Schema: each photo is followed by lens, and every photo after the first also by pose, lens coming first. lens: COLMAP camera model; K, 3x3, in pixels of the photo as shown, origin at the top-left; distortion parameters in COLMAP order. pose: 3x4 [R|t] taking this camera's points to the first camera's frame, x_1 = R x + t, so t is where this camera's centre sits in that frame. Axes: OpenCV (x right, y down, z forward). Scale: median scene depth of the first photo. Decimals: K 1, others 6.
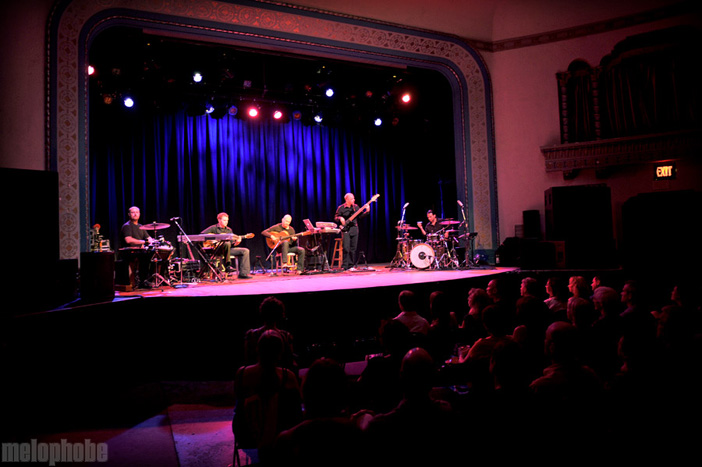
lens RADIAL K [[474.3, 0, 351.0], [0, 474.3, 233.5], [0, 0, 1]] dist [-0.052293, -0.002521]
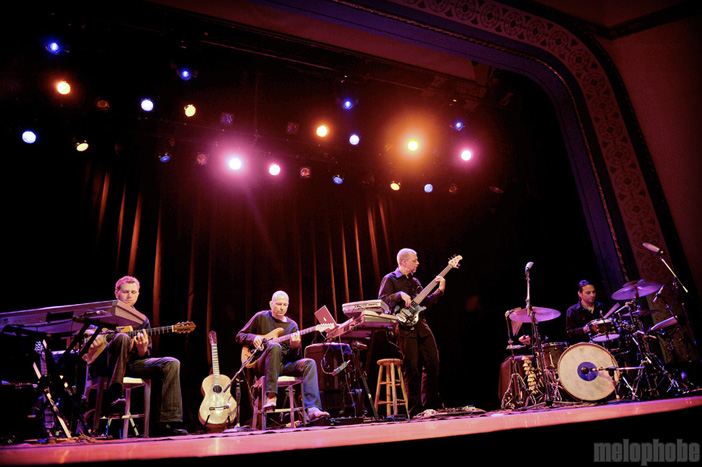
lens RADIAL K [[474.3, 0, 351.0], [0, 474.3, 233.5], [0, 0, 1]] dist [-0.052293, -0.002521]
pose [[0.998594, -0.046951, -0.024592, -0.049864], [0.035161, 0.934025, -0.355473, 0.072062], [0.039659, 0.354108, 0.934363, 0.538299]]
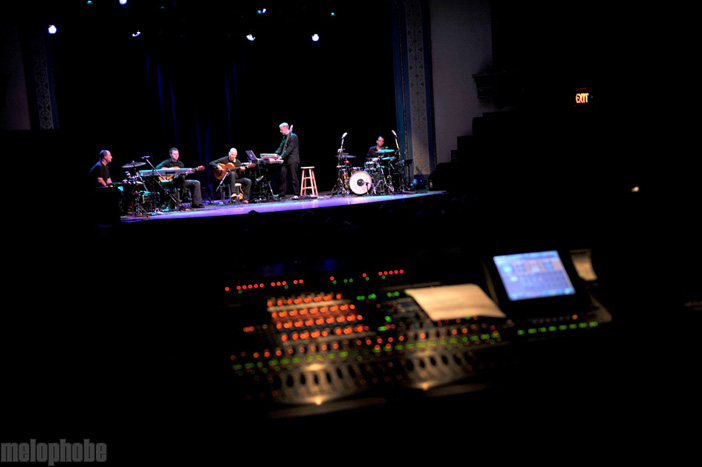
lens RADIAL K [[727.4, 0, 351.0], [0, 727.4, 233.5], [0, 0, 1]] dist [0.049999, -0.008587]
pose [[0.994460, -0.034794, 0.099190, -0.038716], [0.022851, 0.992621, 0.119087, -0.035009], [-0.102602, -0.116161, 0.987917, -0.634143]]
